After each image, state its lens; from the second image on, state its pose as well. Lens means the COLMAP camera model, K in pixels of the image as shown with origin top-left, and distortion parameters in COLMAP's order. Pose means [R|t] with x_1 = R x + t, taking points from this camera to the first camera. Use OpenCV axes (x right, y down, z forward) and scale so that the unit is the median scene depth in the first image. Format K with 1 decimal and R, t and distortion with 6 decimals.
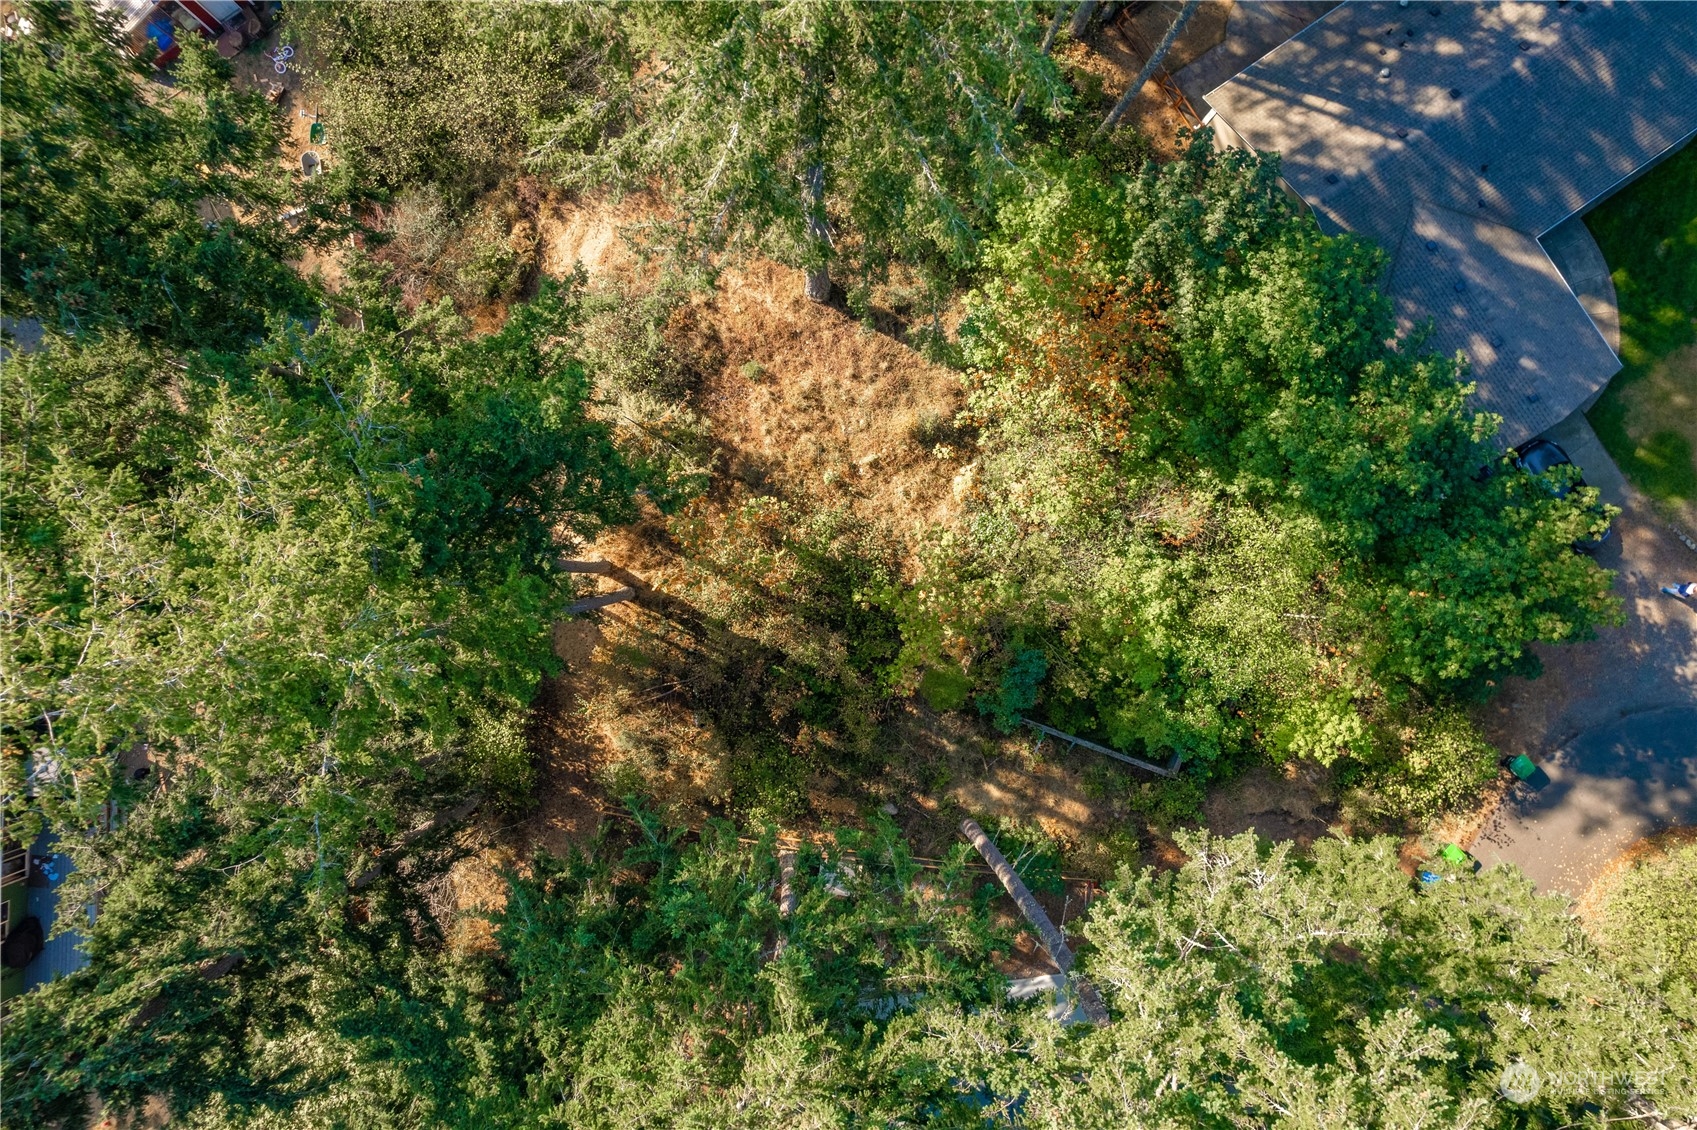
lens RADIAL K [[1316.3, 0, 864.6], [0, 1316.3, 560.2], [0, 0, 1]] dist [-0.038298, 0.019879]
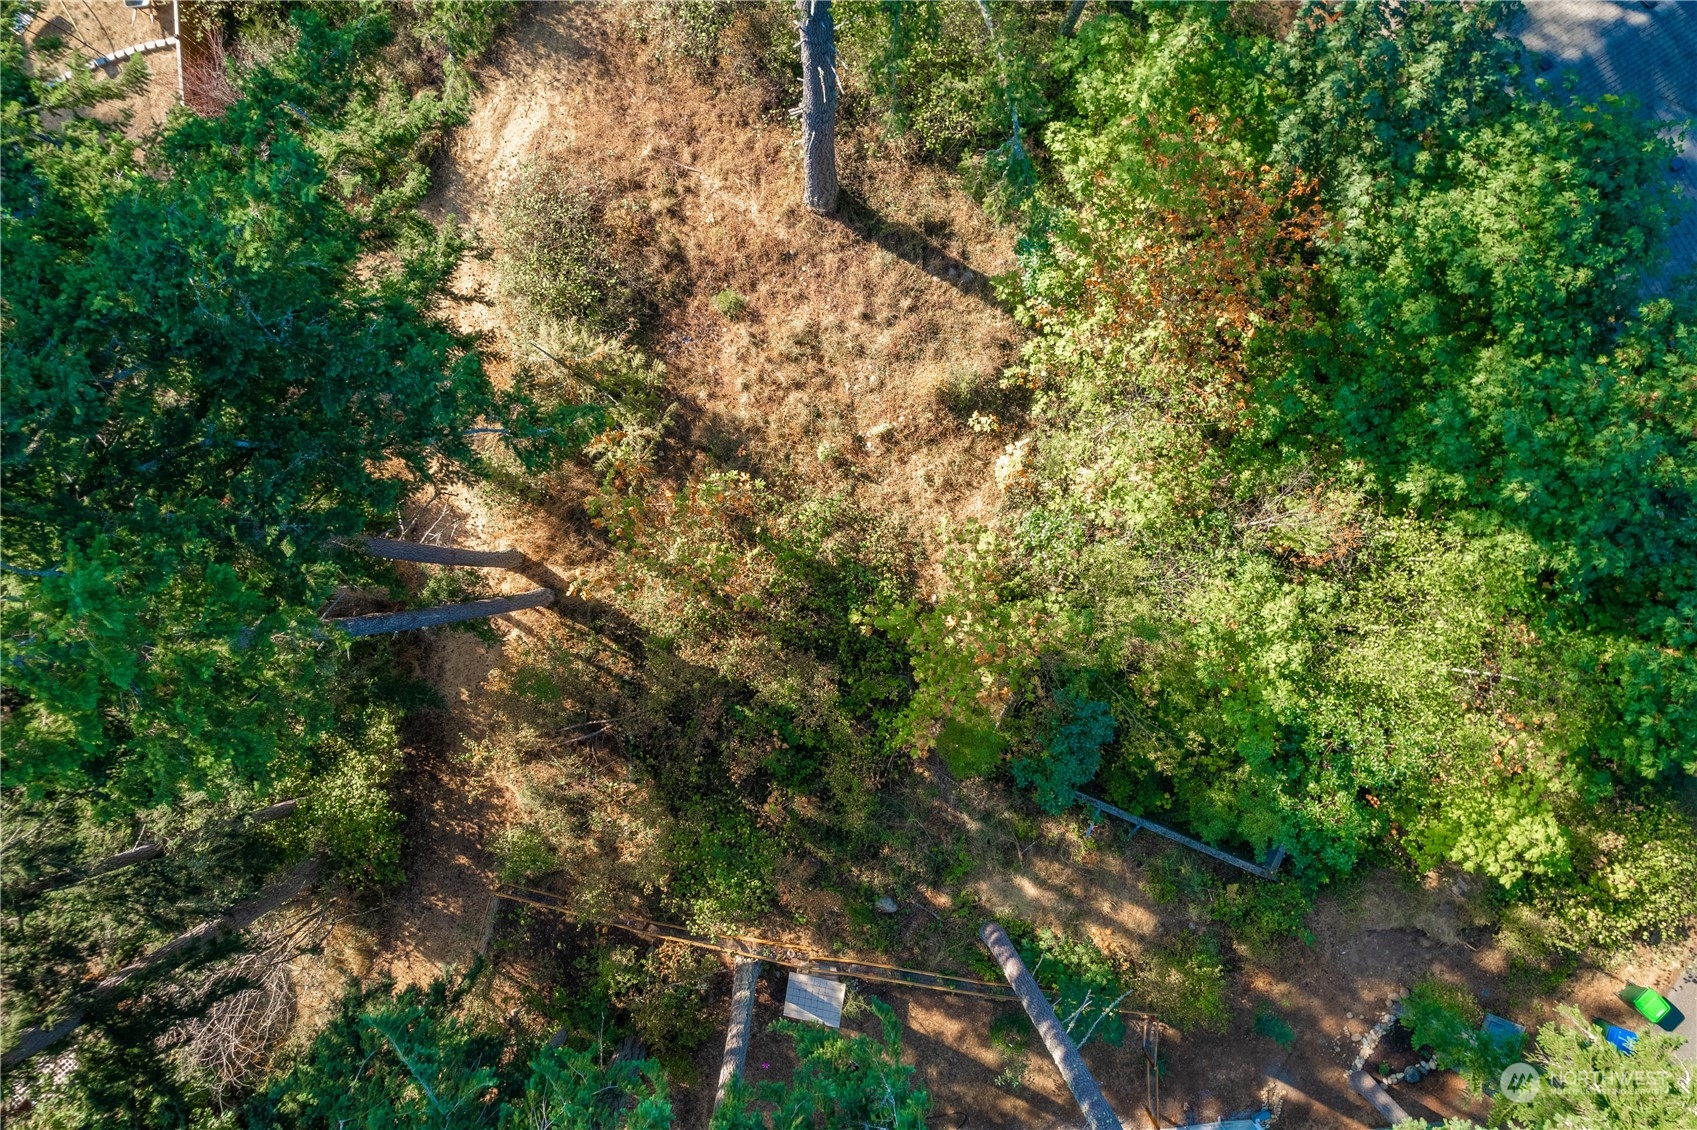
lens RADIAL K [[1316.3, 0, 837.7], [0, 1316.3, 564.3], [0, 0, 1]] dist [-0.038298, 0.019879]
pose [[0.998727, 0.045370, -0.022046, -0.000790], [-0.045424, 0.998966, -0.001952, 0.000948], [0.021935, 0.002951, 0.999755, 0.275321]]
